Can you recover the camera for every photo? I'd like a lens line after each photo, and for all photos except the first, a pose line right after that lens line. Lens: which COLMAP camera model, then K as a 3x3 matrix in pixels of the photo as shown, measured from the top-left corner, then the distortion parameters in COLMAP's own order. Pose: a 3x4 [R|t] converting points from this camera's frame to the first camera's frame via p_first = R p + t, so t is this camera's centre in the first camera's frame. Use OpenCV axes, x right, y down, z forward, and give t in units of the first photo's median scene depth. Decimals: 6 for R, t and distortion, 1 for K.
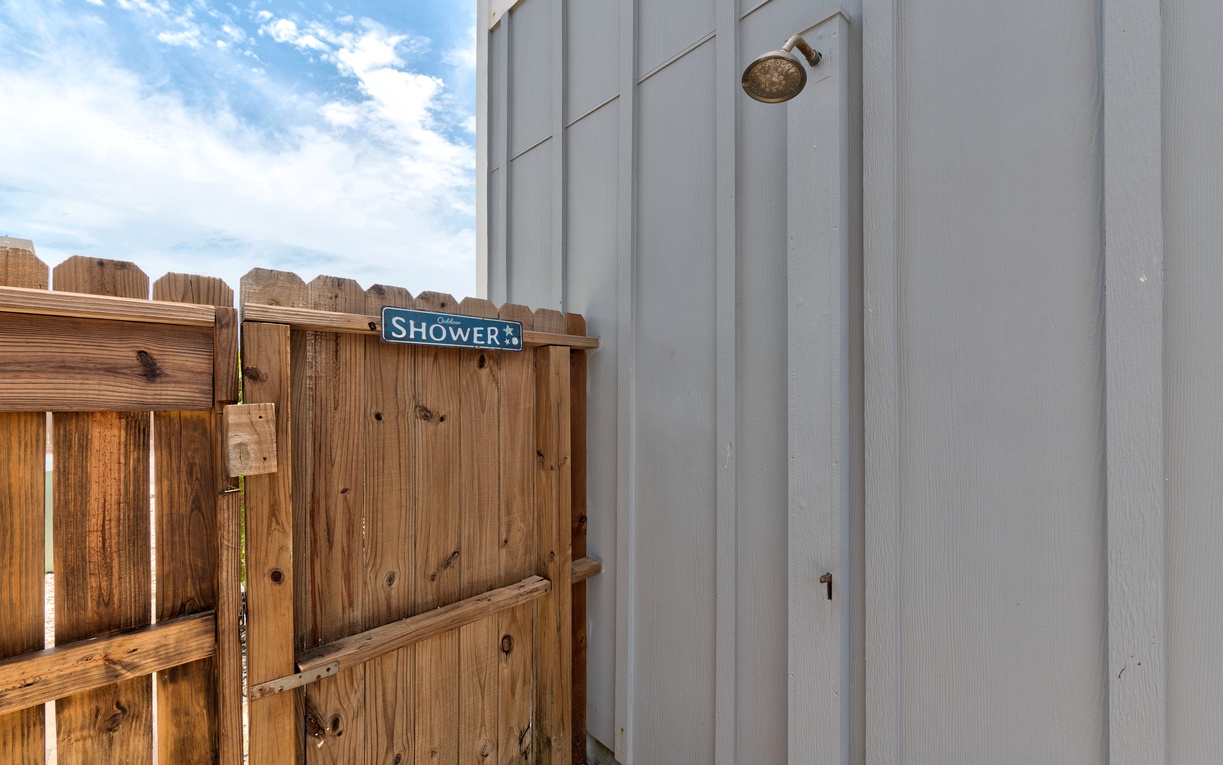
lens RADIAL K [[476.3, 0, 611.5], [0, 476.3, 382.5], [0, 0, 1]] dist [-0.022551, 0.000025]
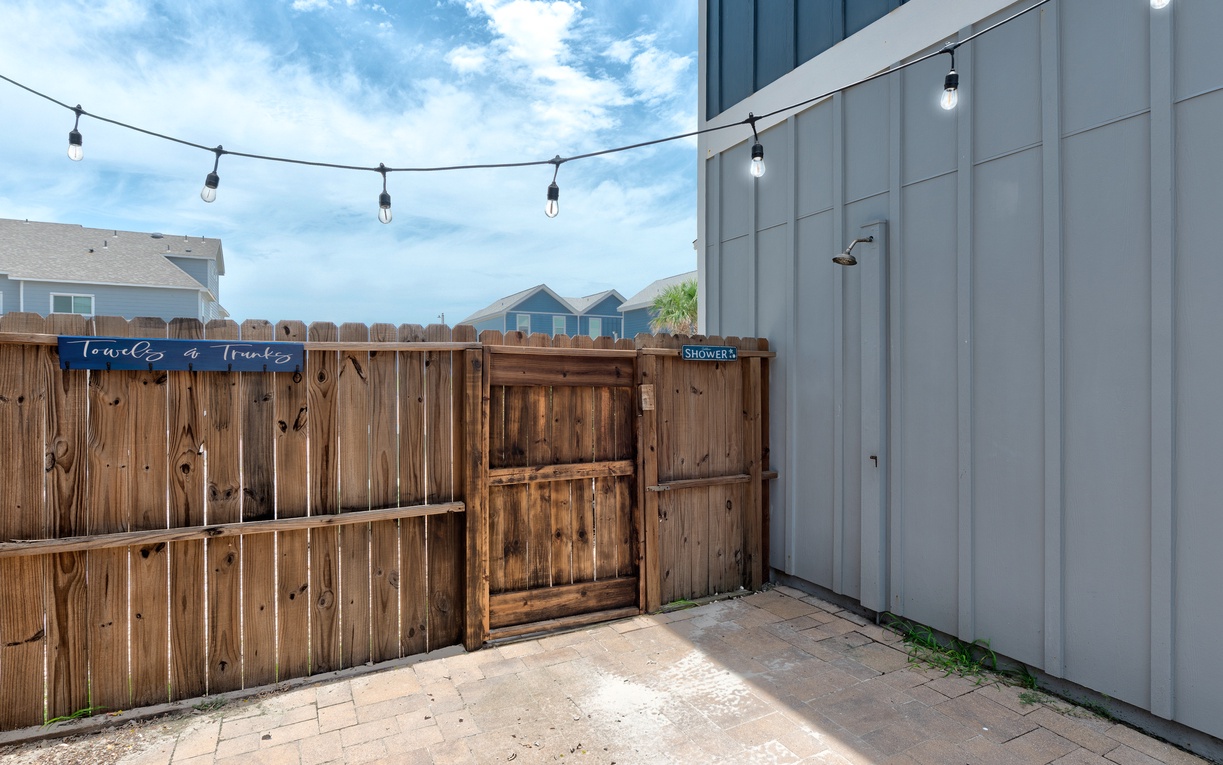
lens RADIAL K [[636.6, 0, 611.5], [0, 636.6, 382.5], [0, 0, 1]] dist [0.011729, 0.000092]
pose [[0.959256, -0.001481, -0.282533, 0.056588], [0.005914, 0.999872, 0.014841, -0.013312], [0.282475, -0.015907, 0.959143, -1.478275]]
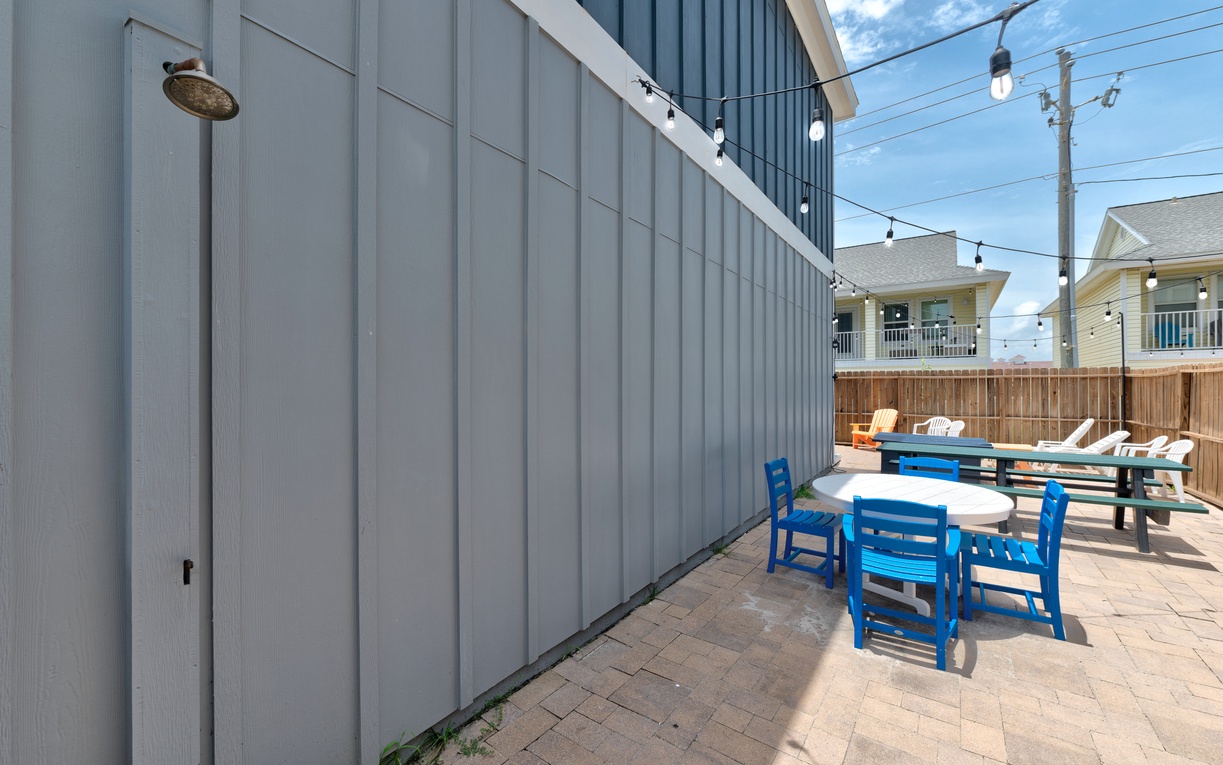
lens RADIAL K [[476.3, 0, 611.5], [0, 476.3, 382.5], [0, 0, 1]] dist [-0.022551, 0.000025]
pose [[-0.193901, -0.002096, 0.981019, -0.495433], [-0.007570, 0.999971, 0.000641, -0.004781], [-0.980992, -0.007302, -0.193911, 0.167923]]
